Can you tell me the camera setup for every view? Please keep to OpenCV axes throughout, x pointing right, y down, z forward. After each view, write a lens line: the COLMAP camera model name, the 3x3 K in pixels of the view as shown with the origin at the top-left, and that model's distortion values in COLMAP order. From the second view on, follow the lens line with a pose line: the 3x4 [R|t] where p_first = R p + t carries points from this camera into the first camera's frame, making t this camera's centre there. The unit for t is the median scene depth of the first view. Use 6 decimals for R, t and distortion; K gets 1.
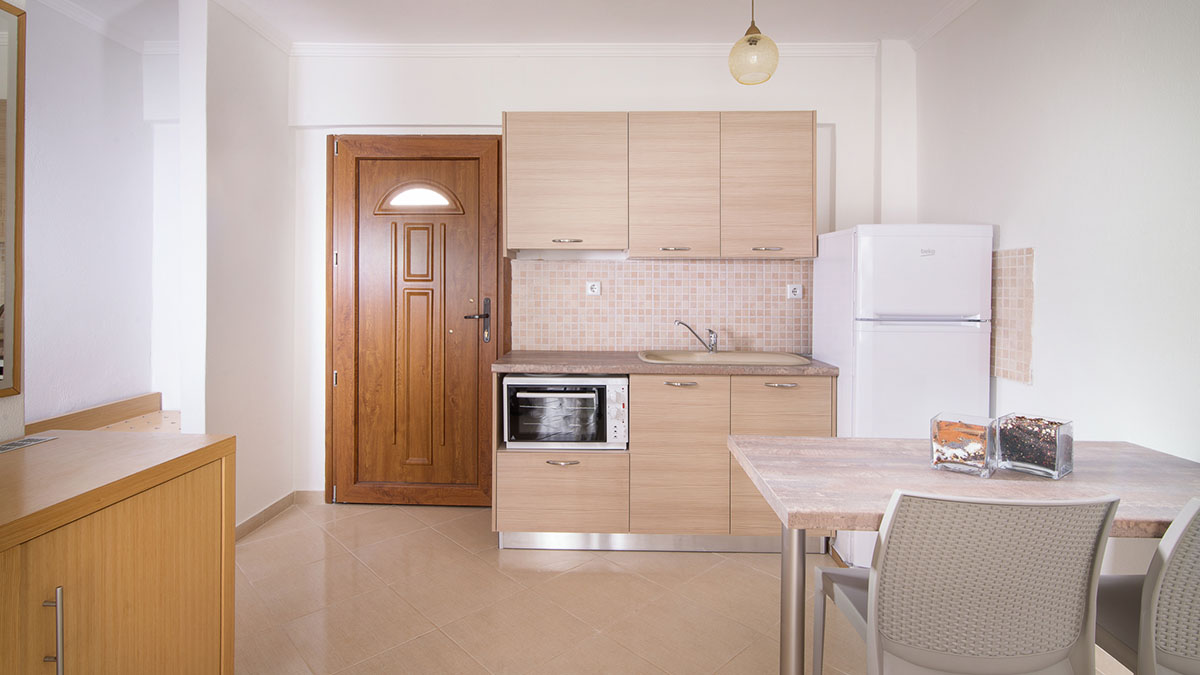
lens RADIAL K [[576.4, 0, 595.3], [0, 576.4, 282.2], [0, 0, 1]] dist [-0.001815, -0.000313]
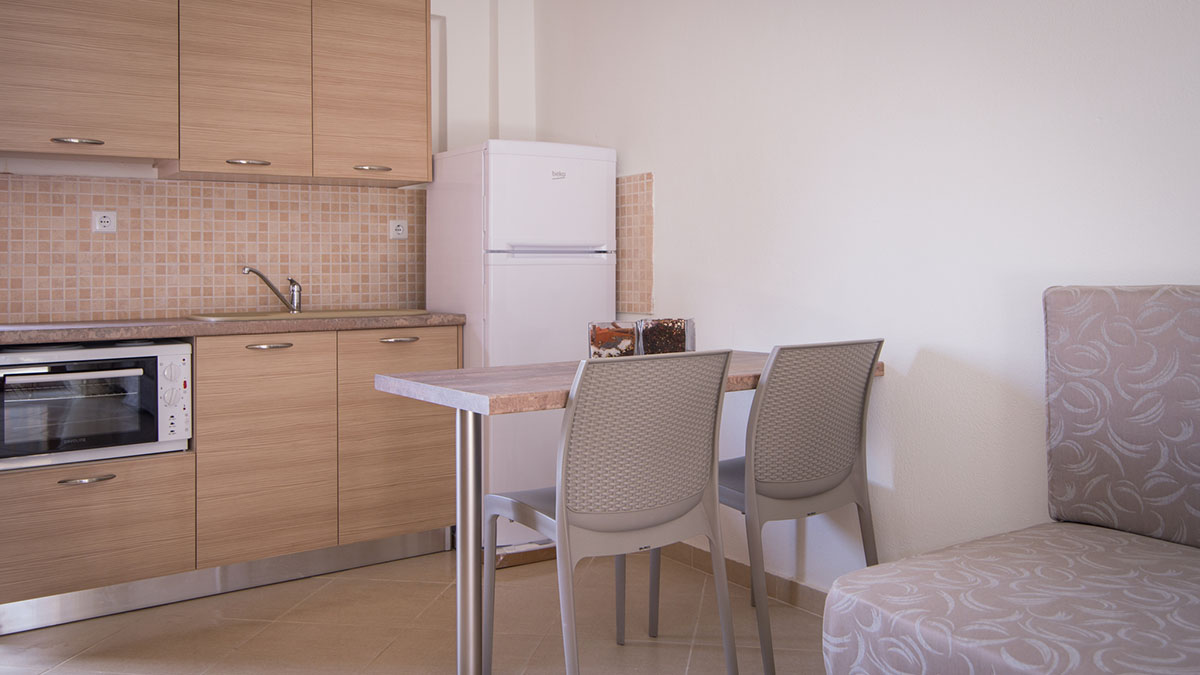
lens RADIAL K [[956.5, 0, 597.9], [0, 956.5, 240.0], [0, 0, 1]] dist [0.000995, -0.000539]
pose [[0.808234, 0.001578, 0.588859, -0.220375], [0.014000, 0.999662, -0.021895, 0.073534], [-0.588694, 0.025940, 0.807939, -0.205684]]
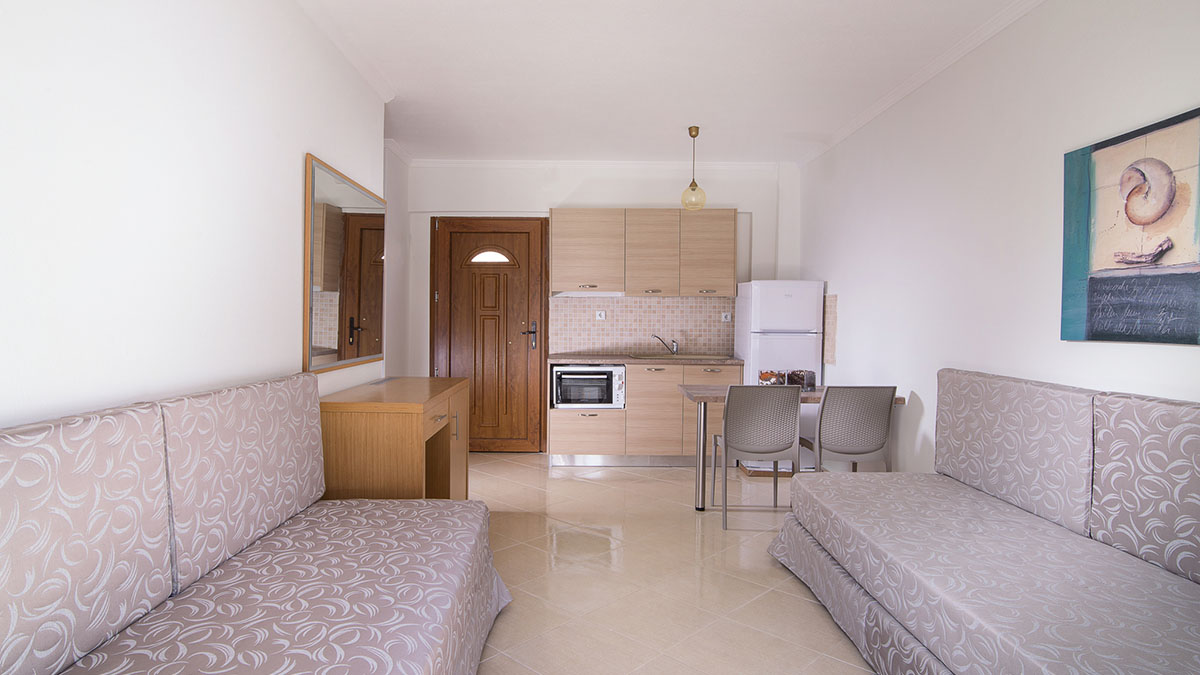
lens RADIAL K [[664.8, 0, 596.1], [0, 664.8, 323.3], [0, 0, 1]] dist [-0.000866, -0.000606]
pose [[0.998261, 0.000110, 0.058952, -0.147638], [-0.001607, 0.999677, 0.025354, -0.015362], [-0.058930, -0.025405, 0.997939, -0.982094]]
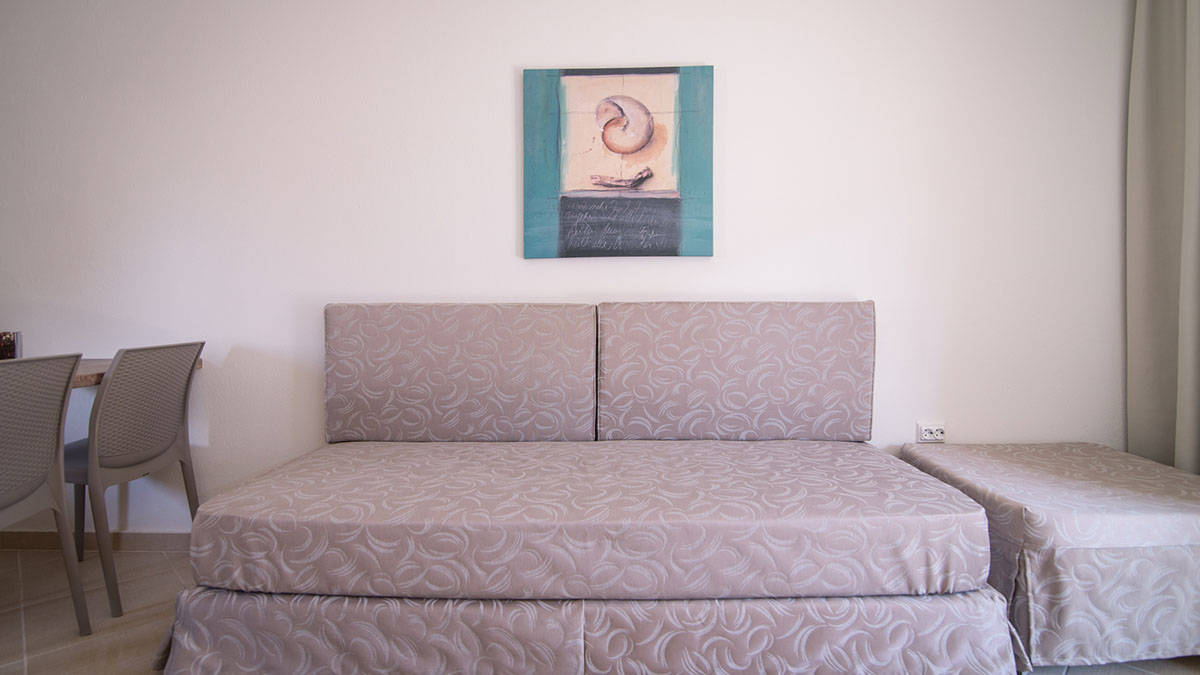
lens RADIAL K [[614.4, 0, 598.0], [0, 614.4, 309.5], [0, 0, 1]] dist [-0.019385, -0.000686]
pose [[-0.018700, -0.022625, 0.999569, -0.298271], [-0.010070, 0.999697, 0.022439, 0.085847], [-0.999774, -0.009646, -0.018922, -0.135883]]
